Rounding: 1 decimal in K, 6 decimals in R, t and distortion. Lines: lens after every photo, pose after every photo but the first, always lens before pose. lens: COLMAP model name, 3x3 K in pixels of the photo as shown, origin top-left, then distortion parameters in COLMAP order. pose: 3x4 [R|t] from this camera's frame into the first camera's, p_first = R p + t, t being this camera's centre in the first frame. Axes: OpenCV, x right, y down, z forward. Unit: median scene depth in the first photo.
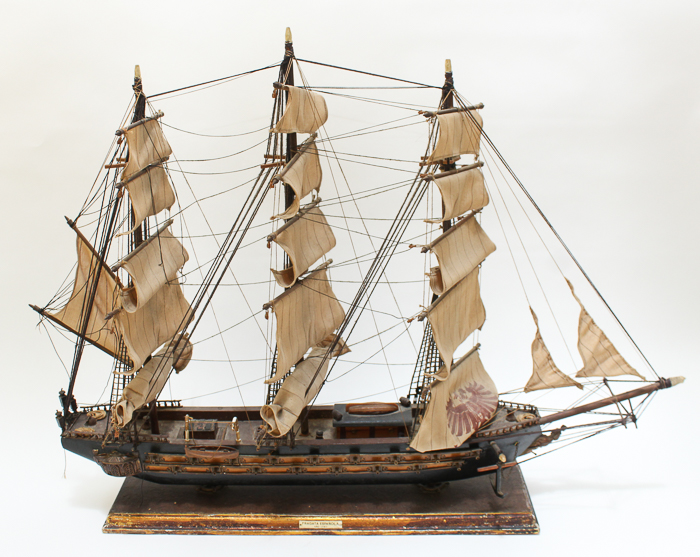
lens RADIAL K [[809.5, 0, 350.0], [0, 809.5, 278.5], [0, 0, 1]] dist [-0.135753, 0.006607]
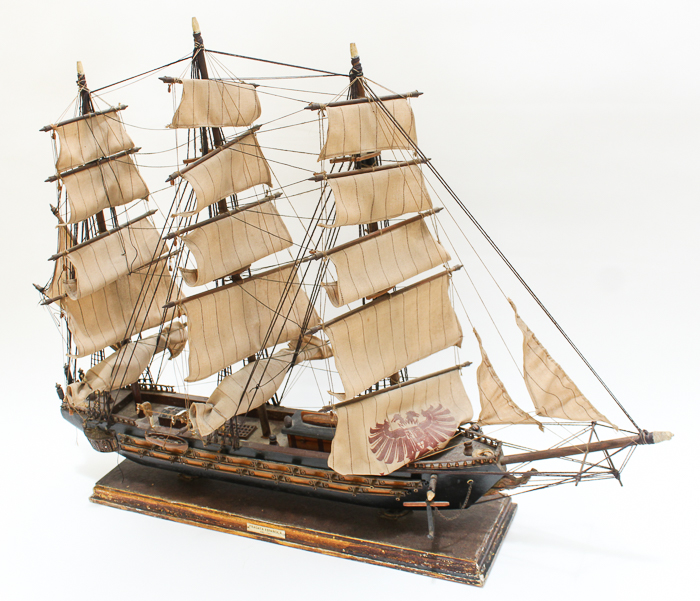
lens RADIAL K [[845.5, 0, 350.0], [0, 845.5, 300.5], [0, 0, 1]] dist [-0.163801, 0.005904]
pose [[0.925518, 0.078931, -0.370387, 0.416180], [-0.055719, 0.995776, 0.072976, -0.050507], [0.374582, -0.046903, 0.926007, 0.116655]]
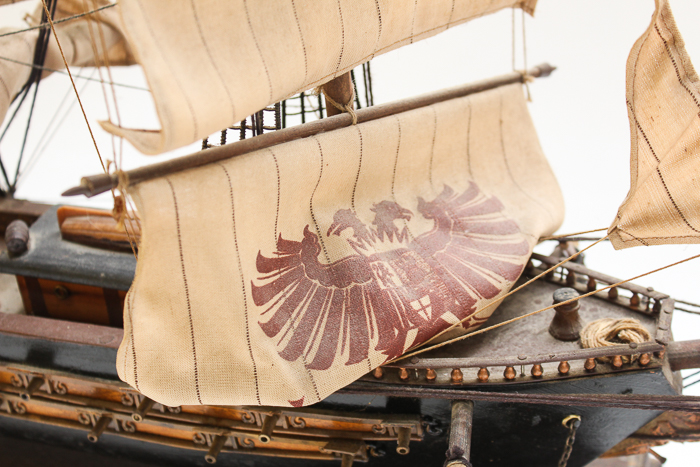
lens RADIAL K [[1200.6, 0, 349.6], [0, 1200.6, 233.0], [0, 0, 1]] dist [0.021781, -0.014213]
pose [[0.952455, 0.123291, -0.278618, 0.247310], [-0.069673, 0.978372, 0.194764, 0.066654], [0.296605, -0.166092, 0.940446, 0.602428]]
